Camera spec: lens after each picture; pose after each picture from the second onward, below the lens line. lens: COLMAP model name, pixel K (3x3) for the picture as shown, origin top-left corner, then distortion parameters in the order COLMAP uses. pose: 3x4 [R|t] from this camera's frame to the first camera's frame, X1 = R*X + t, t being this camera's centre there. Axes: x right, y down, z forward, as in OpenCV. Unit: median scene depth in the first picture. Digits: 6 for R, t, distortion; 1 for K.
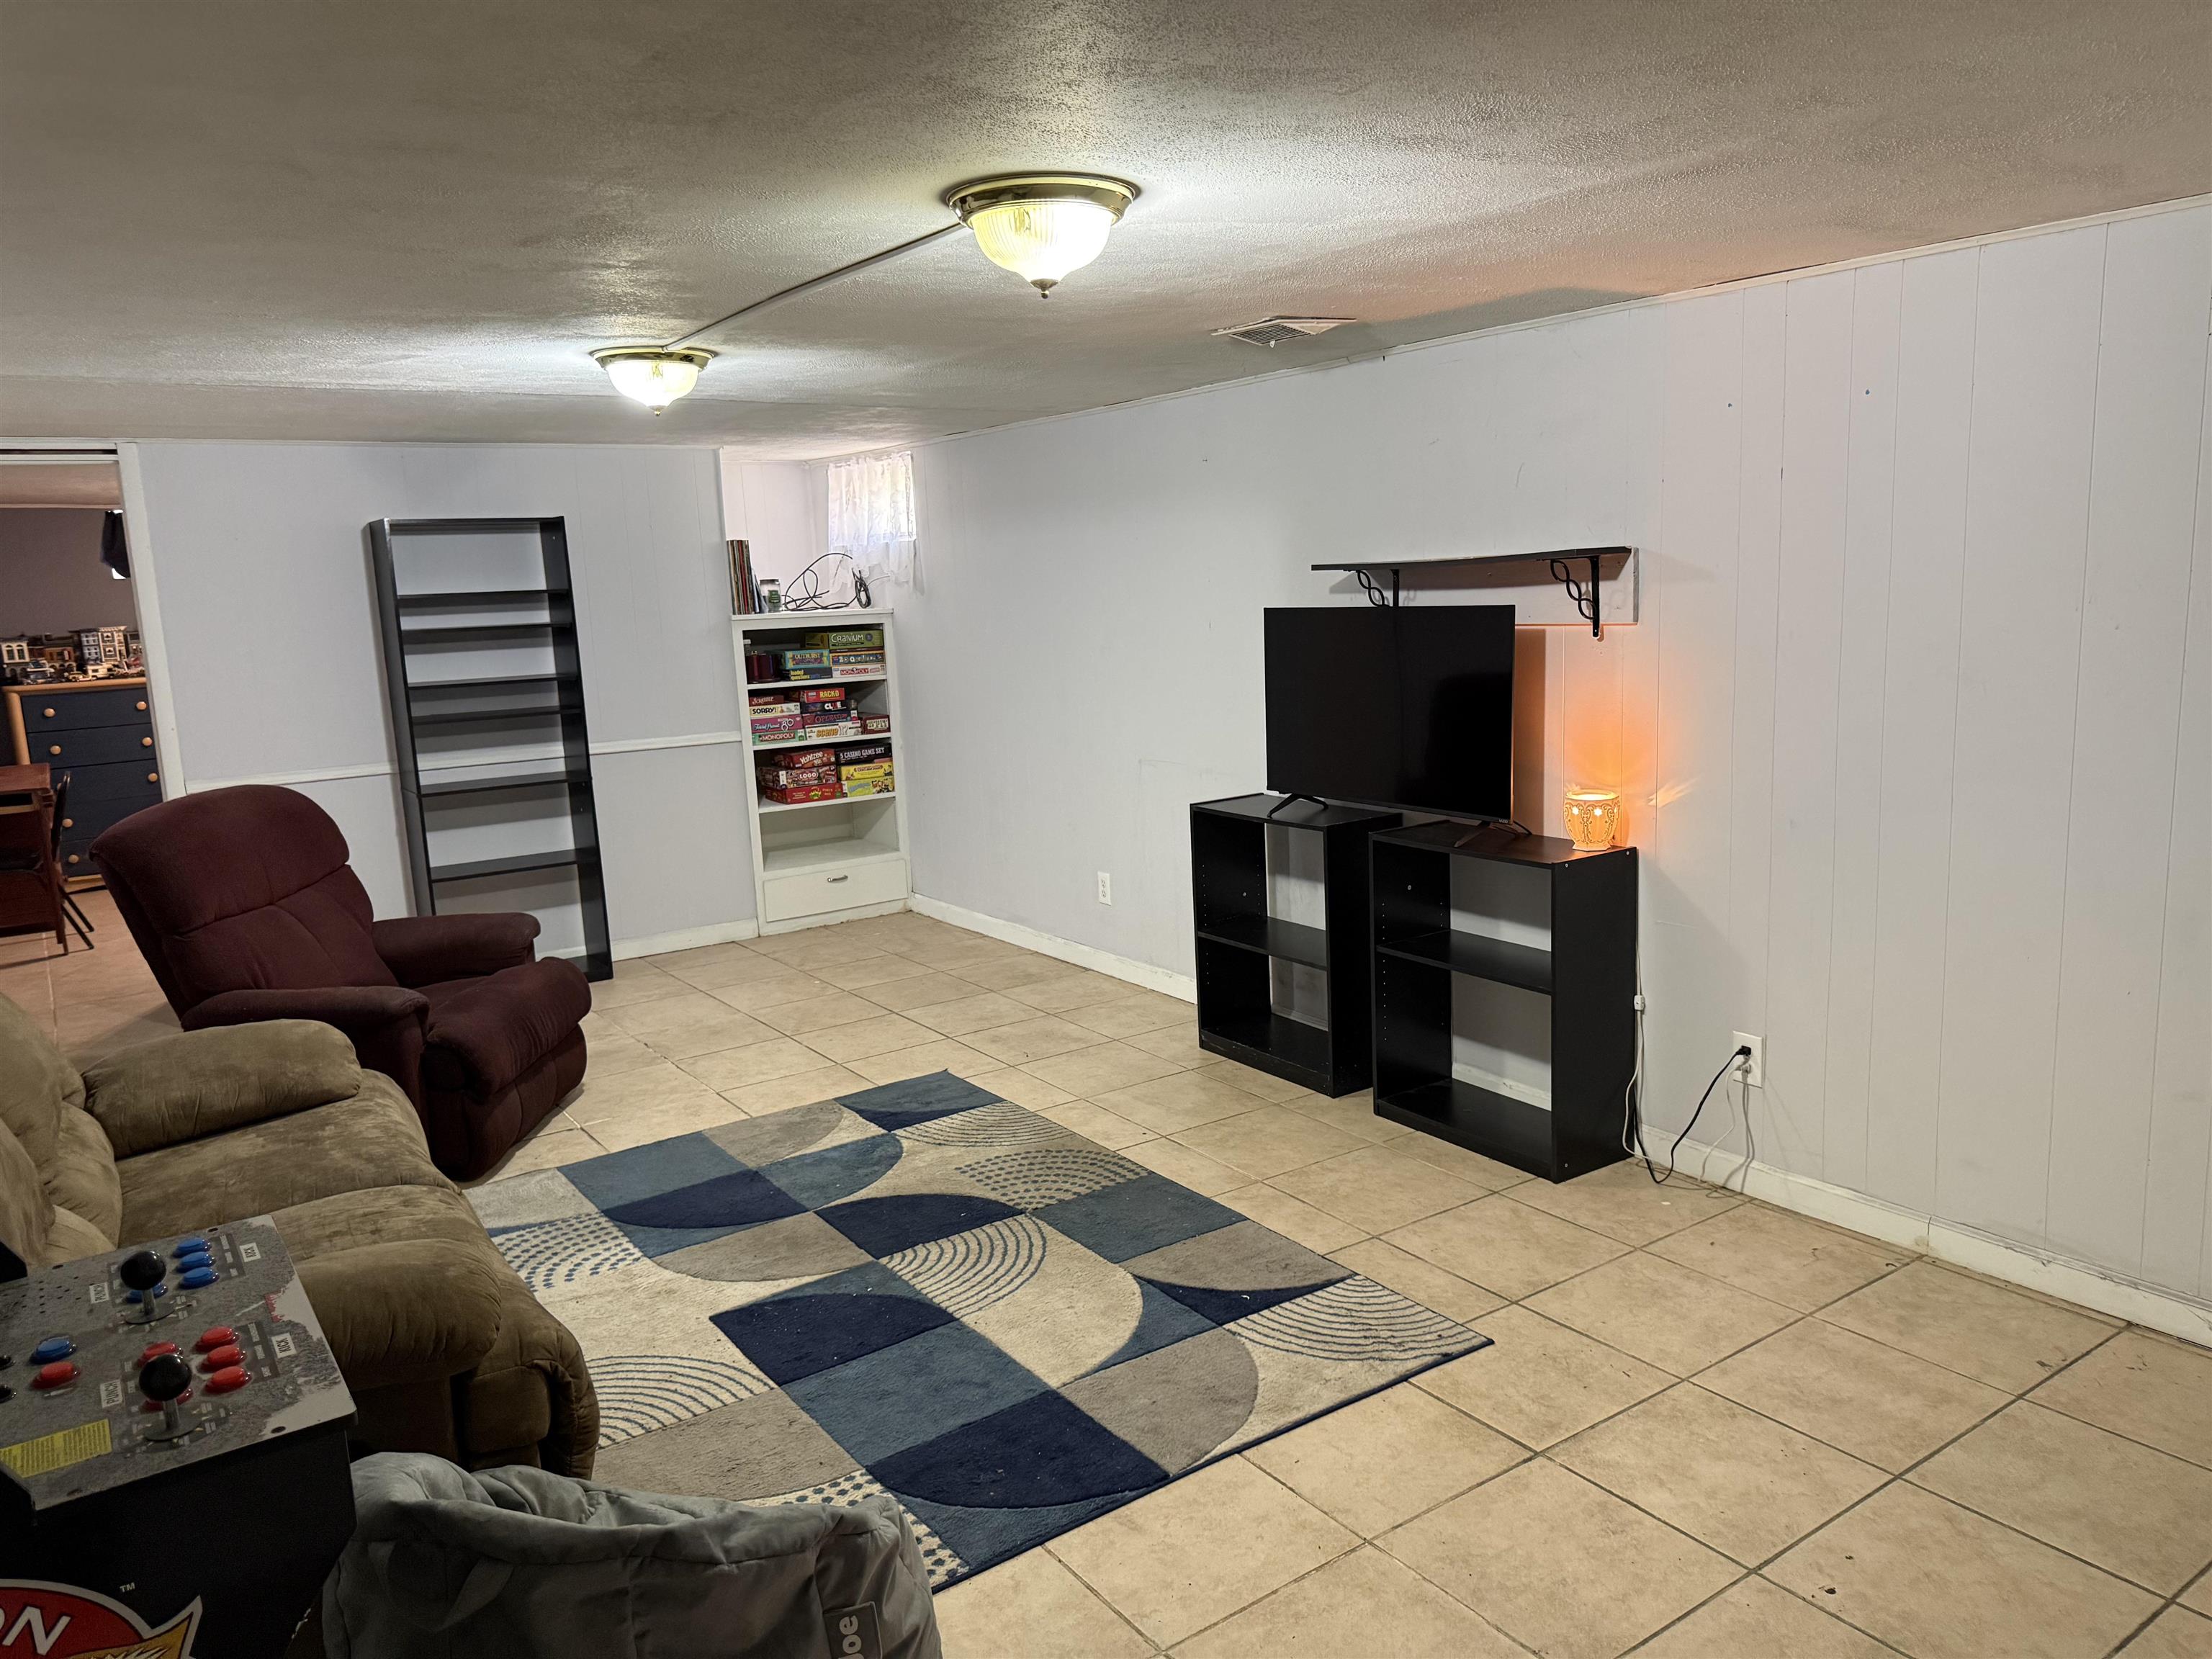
lens RADIAL K [[1561.8, 0, 1102.3], [0, 1561.8, 827.6], [0, 0, 1]] dist [0.071392, -0.050526]
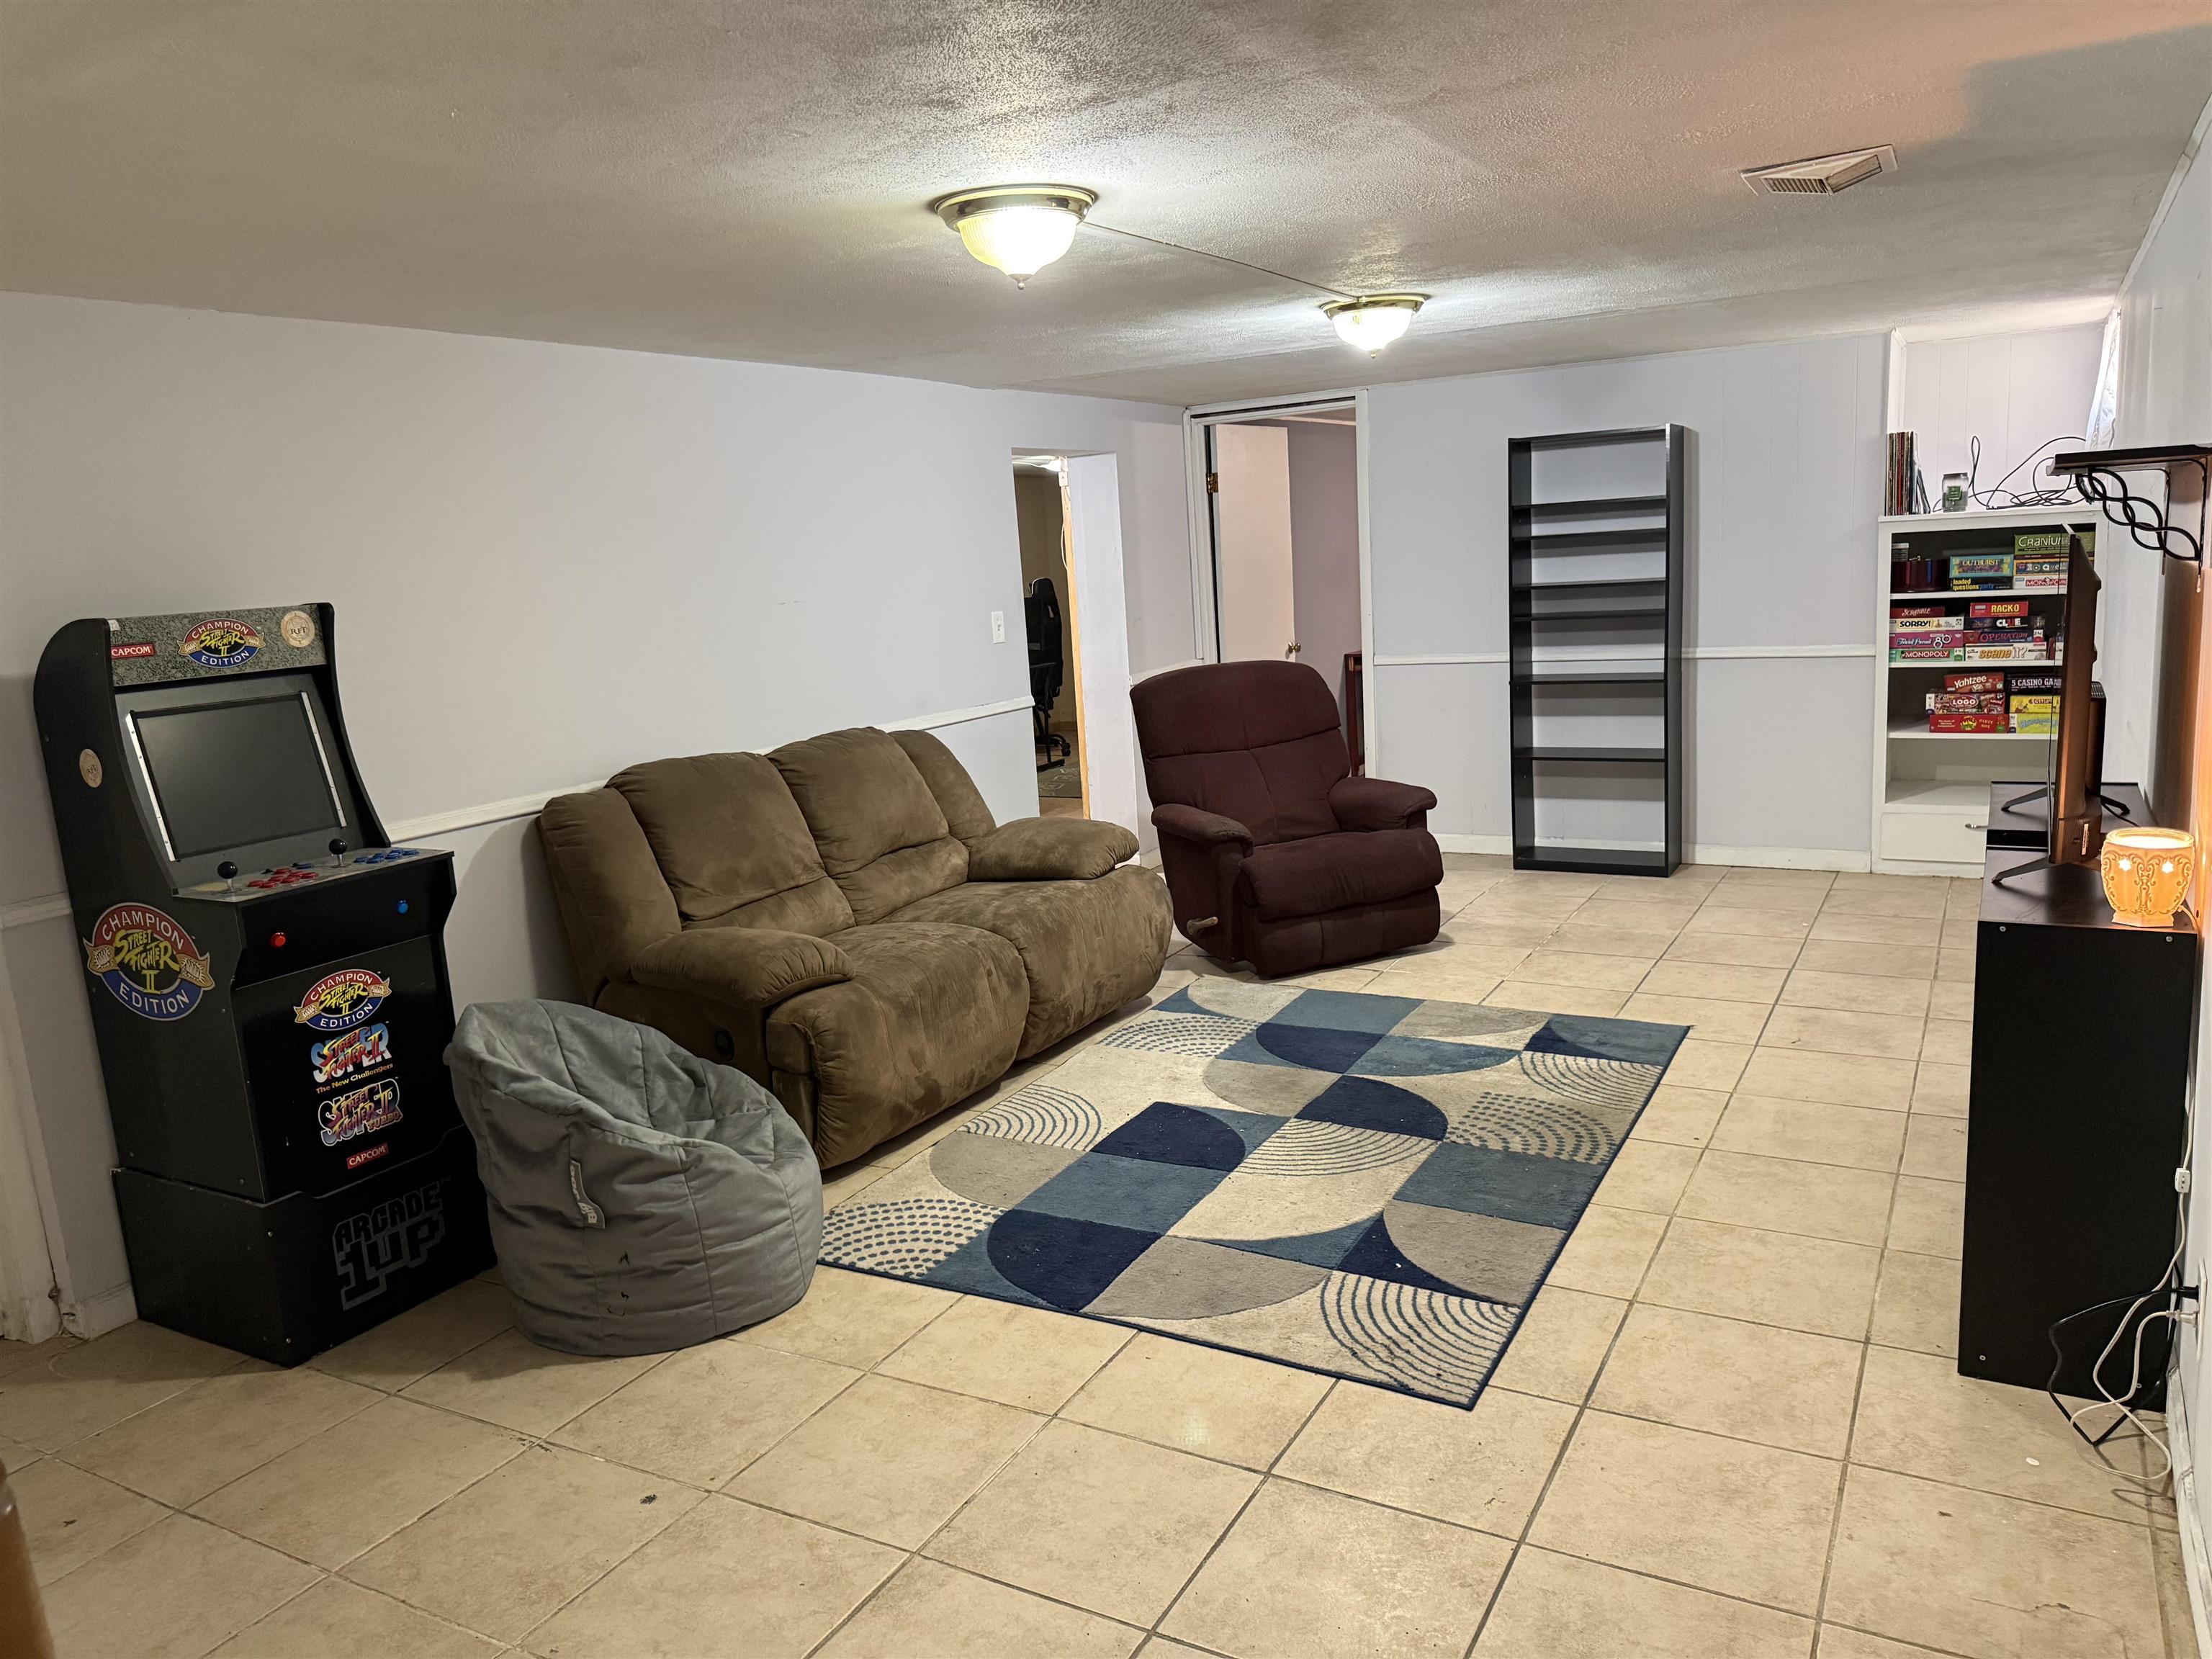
lens RADIAL K [[1561.8, 0, 1108.3], [0, 1561.8, 828.1], [0, 0, 1]] dist [0.071392, -0.050526]
pose [[0.441437, 0.179818, -0.879090, 0.601770], [-0.108056, 0.983237, 0.146861, -0.066545], [0.890762, 0.030162, 0.453467, 0.288101]]
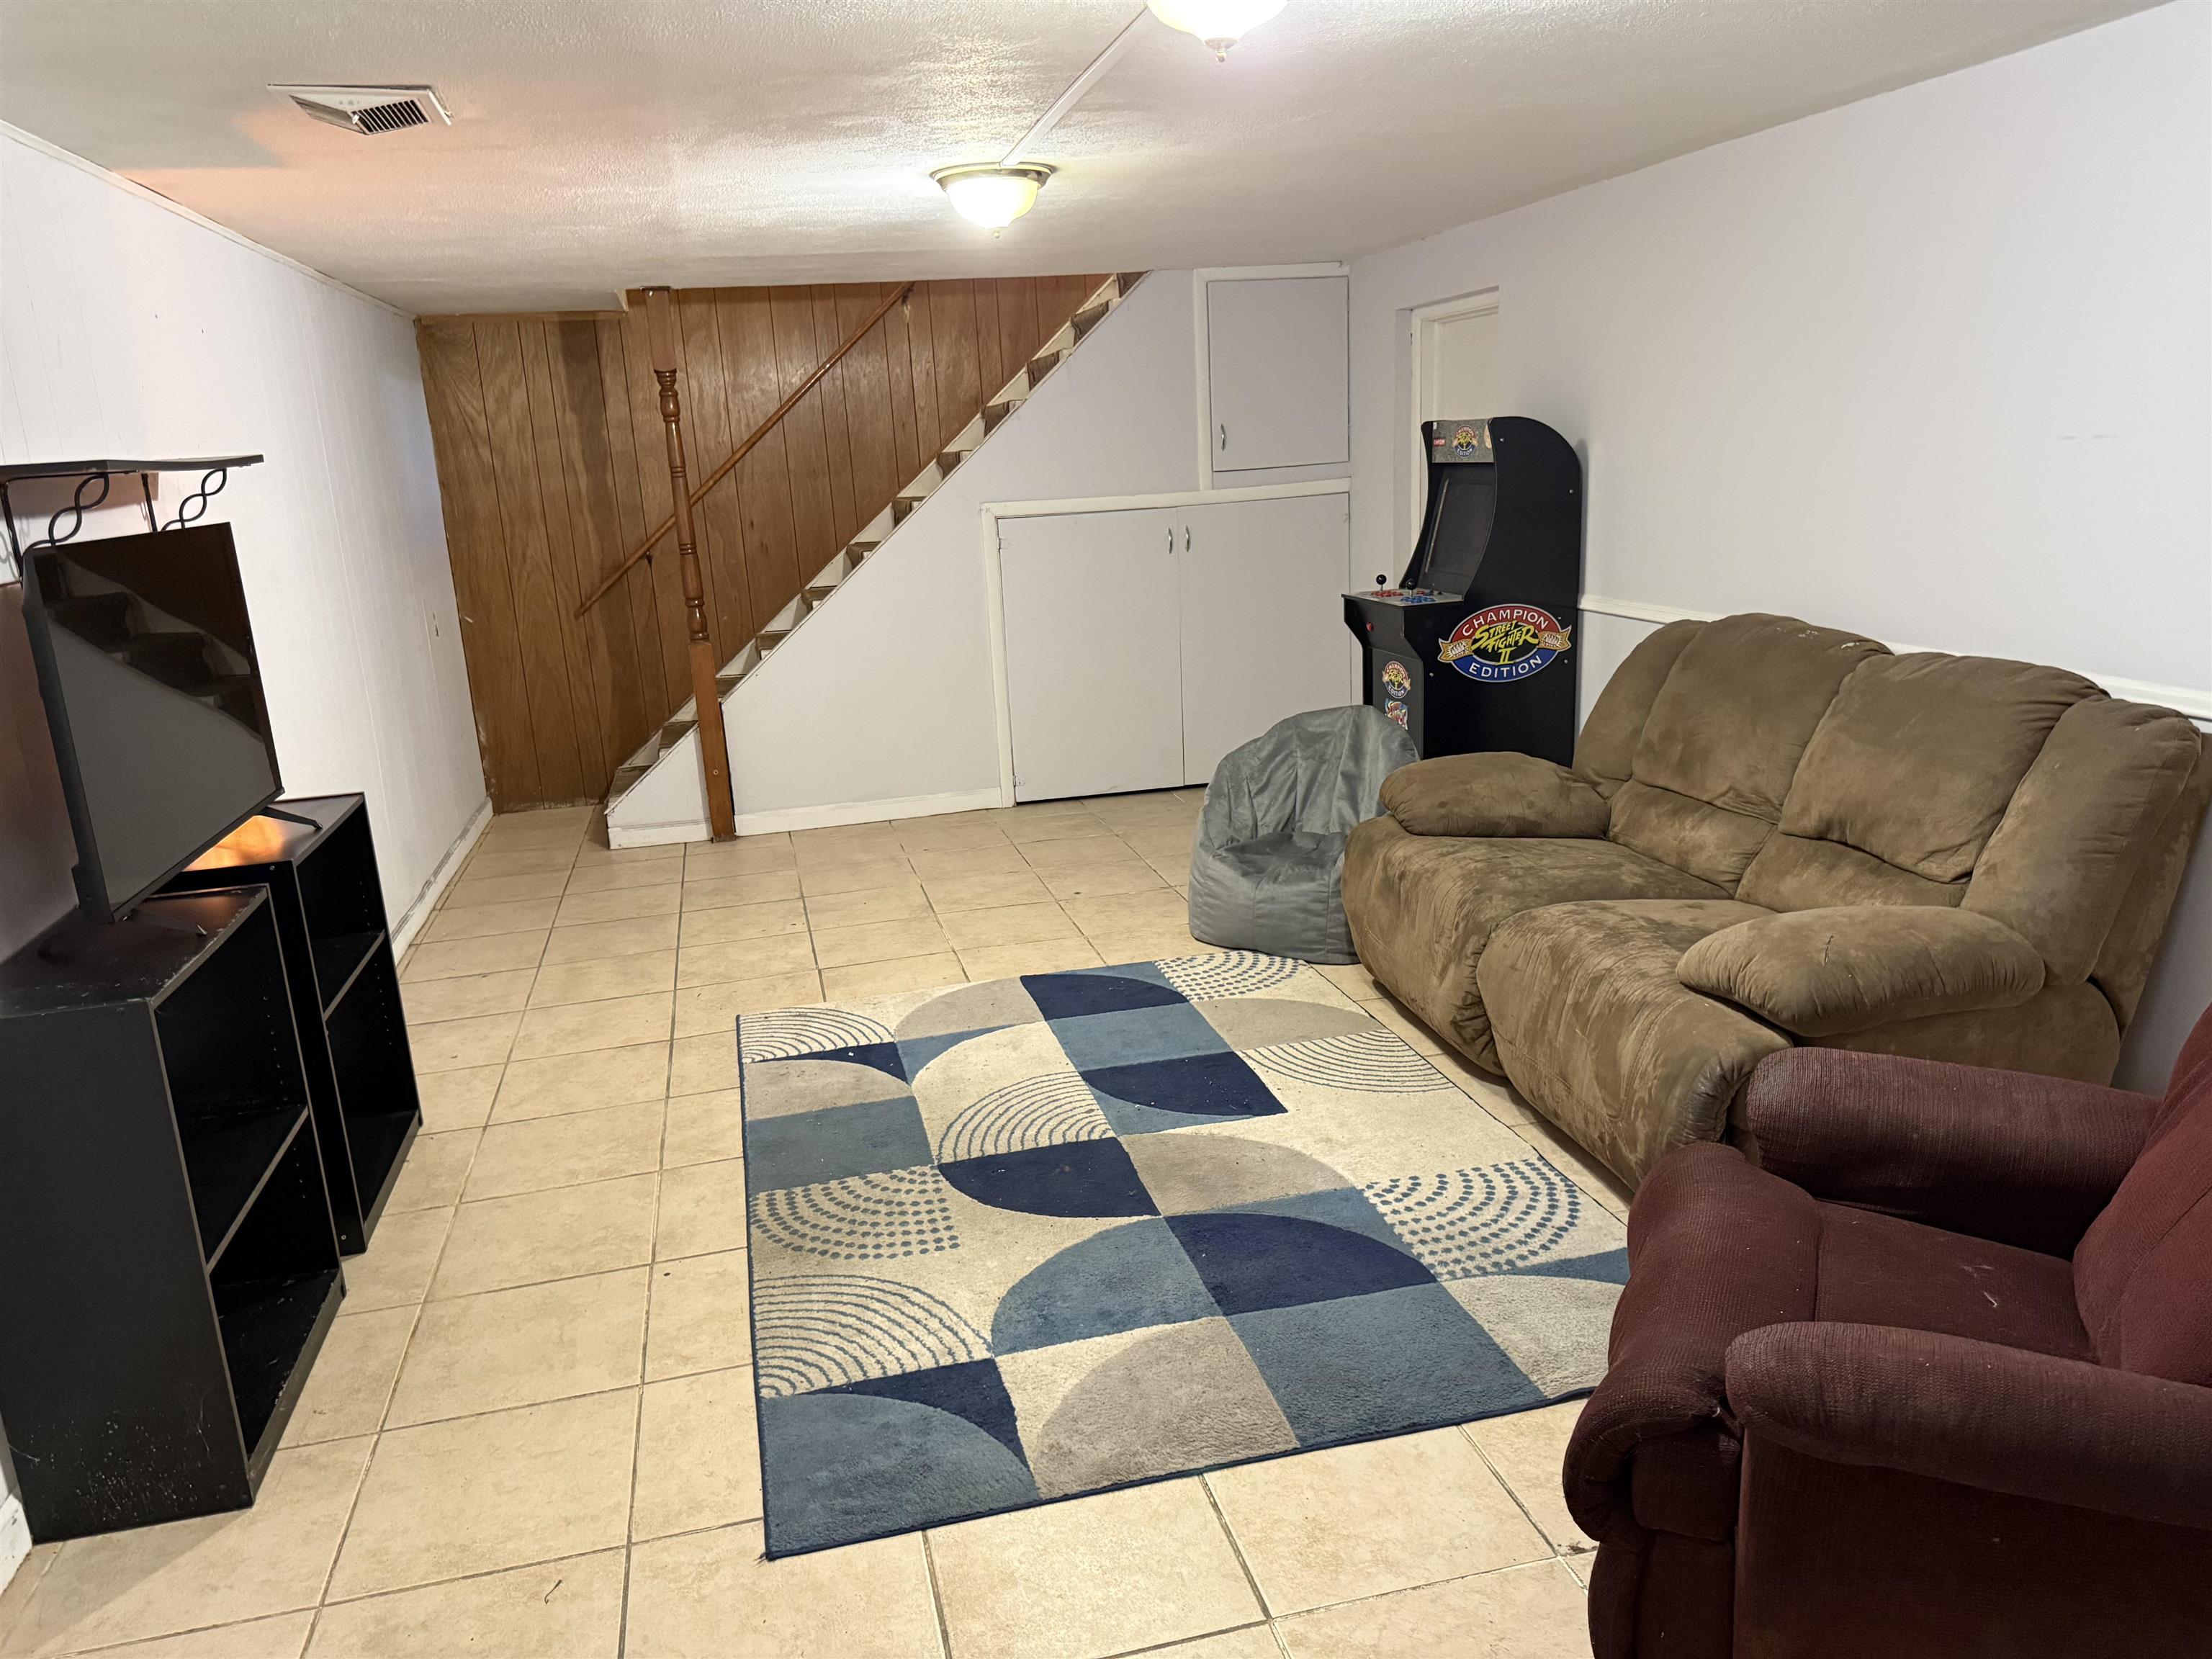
lens RADIAL K [[1561.8, 0, 1104.4], [0, 1561.8, 837.6], [0, 0, 1]] dist [0.071392, -0.050526]
pose [[-0.930851, 0.001649, 0.365395, -0.386254], [0.150266, 0.913246, 0.378685, -0.202378], [-0.333070, 0.407406, -0.850344, 1.385245]]
